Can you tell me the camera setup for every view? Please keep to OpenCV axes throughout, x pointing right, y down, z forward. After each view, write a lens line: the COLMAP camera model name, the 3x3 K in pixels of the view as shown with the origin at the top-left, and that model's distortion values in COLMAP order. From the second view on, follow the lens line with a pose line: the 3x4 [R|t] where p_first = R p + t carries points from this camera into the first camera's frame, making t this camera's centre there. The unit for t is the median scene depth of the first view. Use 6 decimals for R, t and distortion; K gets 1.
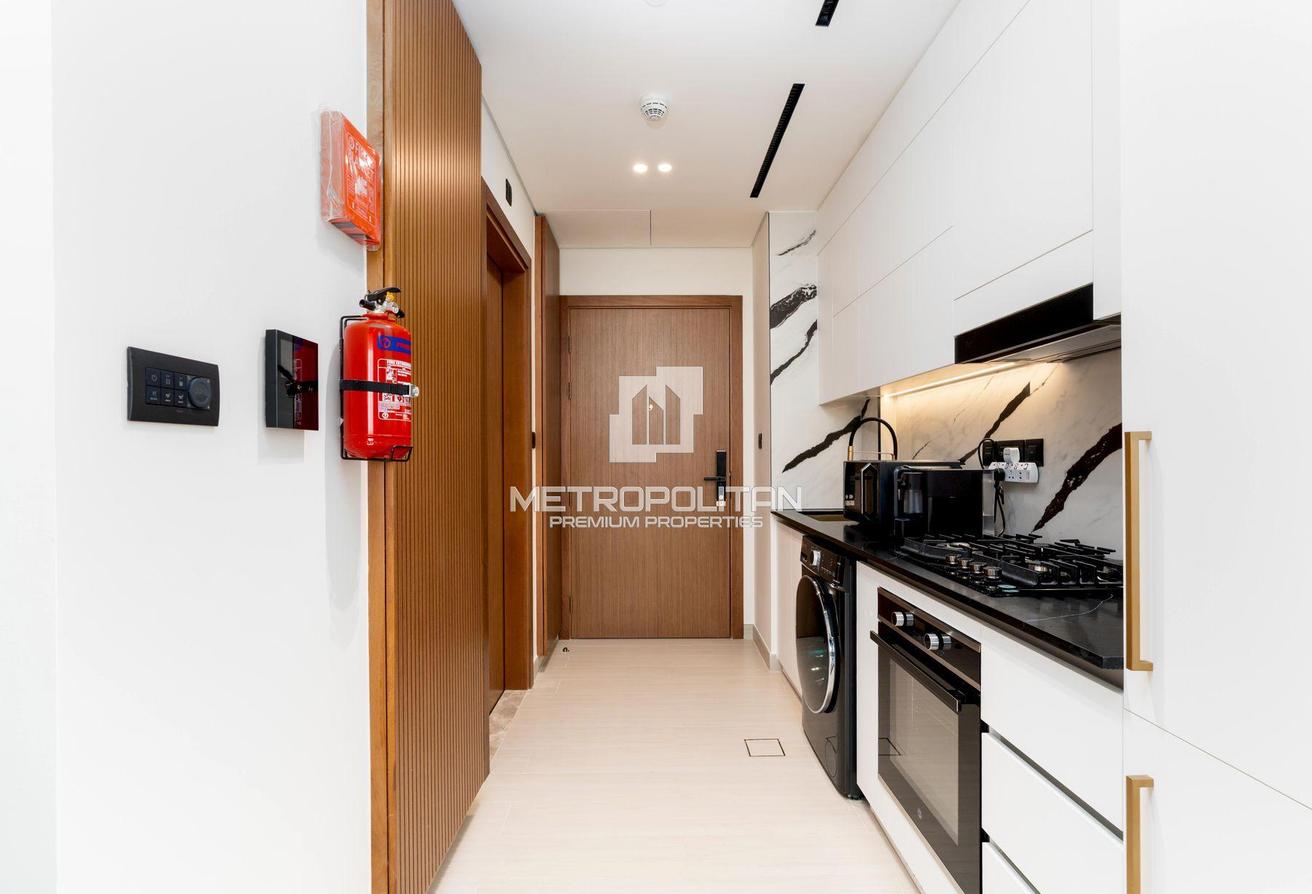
lens RADIAL K [[606.5, 0, 672.3], [0, 606.5, 448.3], [0, 0, 1]] dist [-0.014094, -0.000084]
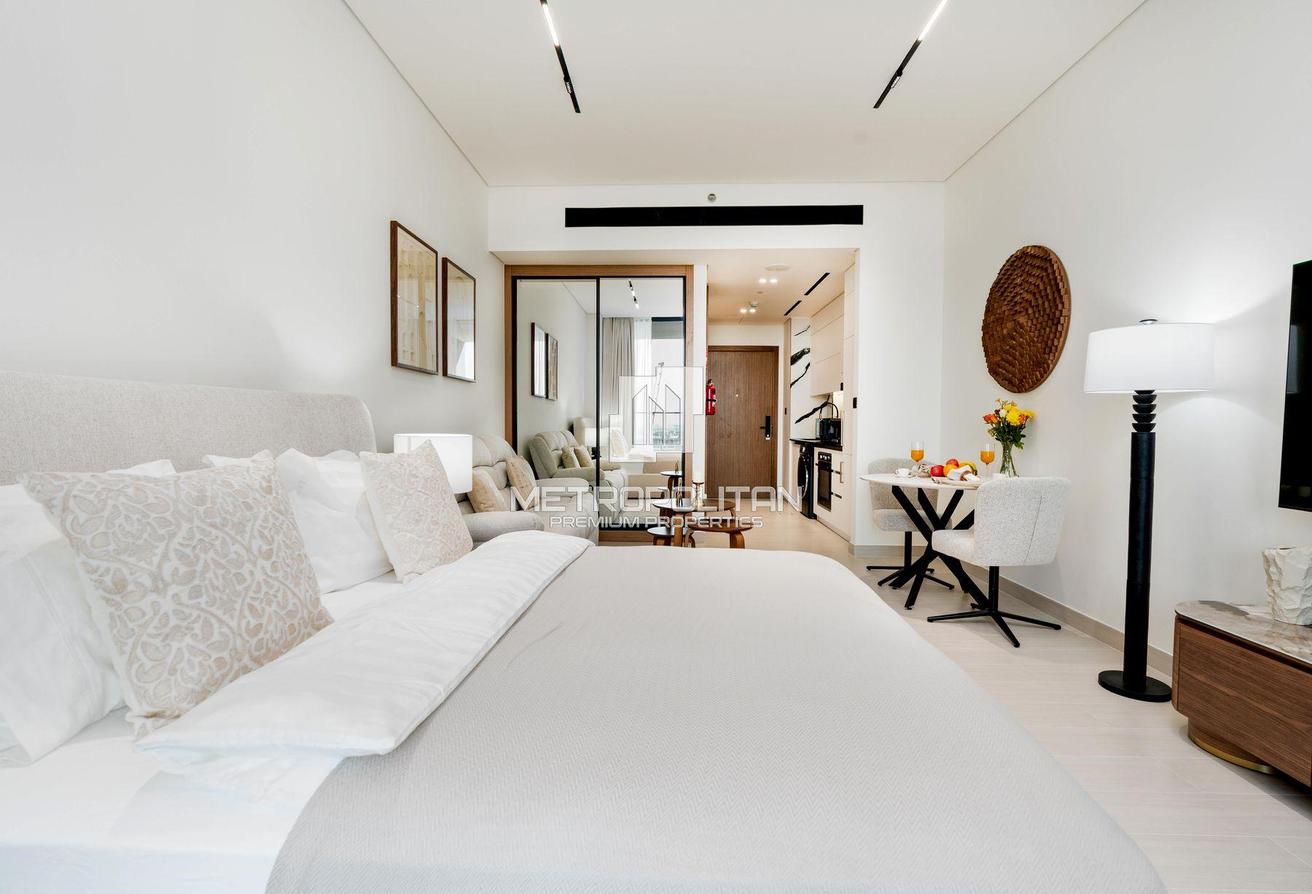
lens RADIAL K [[606.5, 0, 672.3], [0, 606.5, 448.3], [0, 0, 1]] dist [-0.014094, -0.000084]
pose [[0.999315, 0.009615, -0.035743, -0.248872], [-0.007709, 0.998561, 0.053076, 0.012978], [0.036202, -0.052764, 0.997951, -1.629017]]
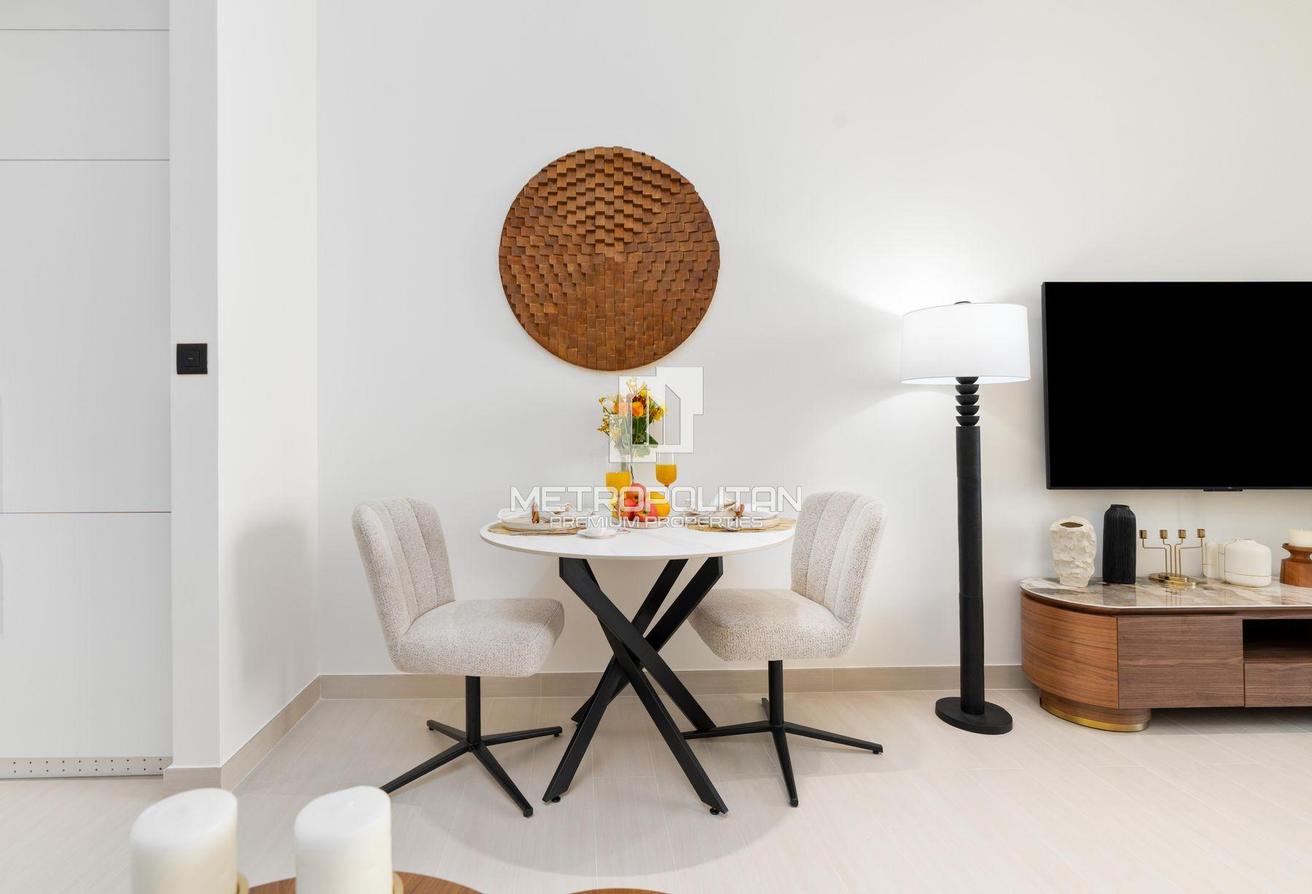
lens RADIAL K [[615.8, 0, 651.6], [0, 615.8, 420.8], [0, 0, 1]] dist [-0.012905, -0.000319]
pose [[0.006118, 0.014428, 0.999877, -0.385012], [-0.005703, 0.999880, -0.014393, 0.036011], [-0.999965, -0.005615, 0.006200, -0.399998]]
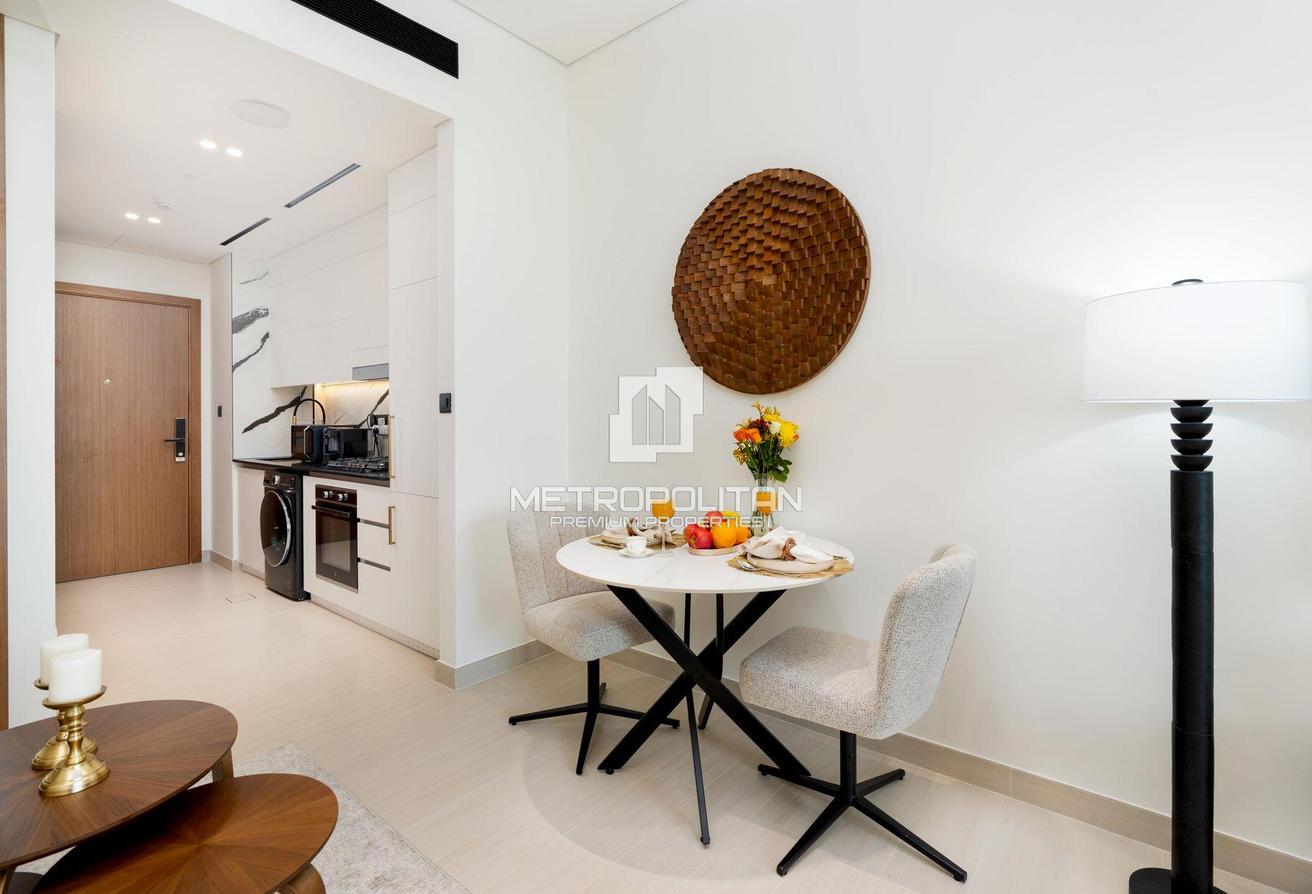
lens RADIAL K [[615.8, 0, 651.6], [0, 615.8, 420.8], [0, 0, 1]] dist [-0.012905, -0.000319]
pose [[0.664961, -0.003497, 0.746870, -0.286878], [-0.006225, 0.999928, 0.010224, -0.013113], [-0.746852, -0.011448, 0.664891, -0.779573]]
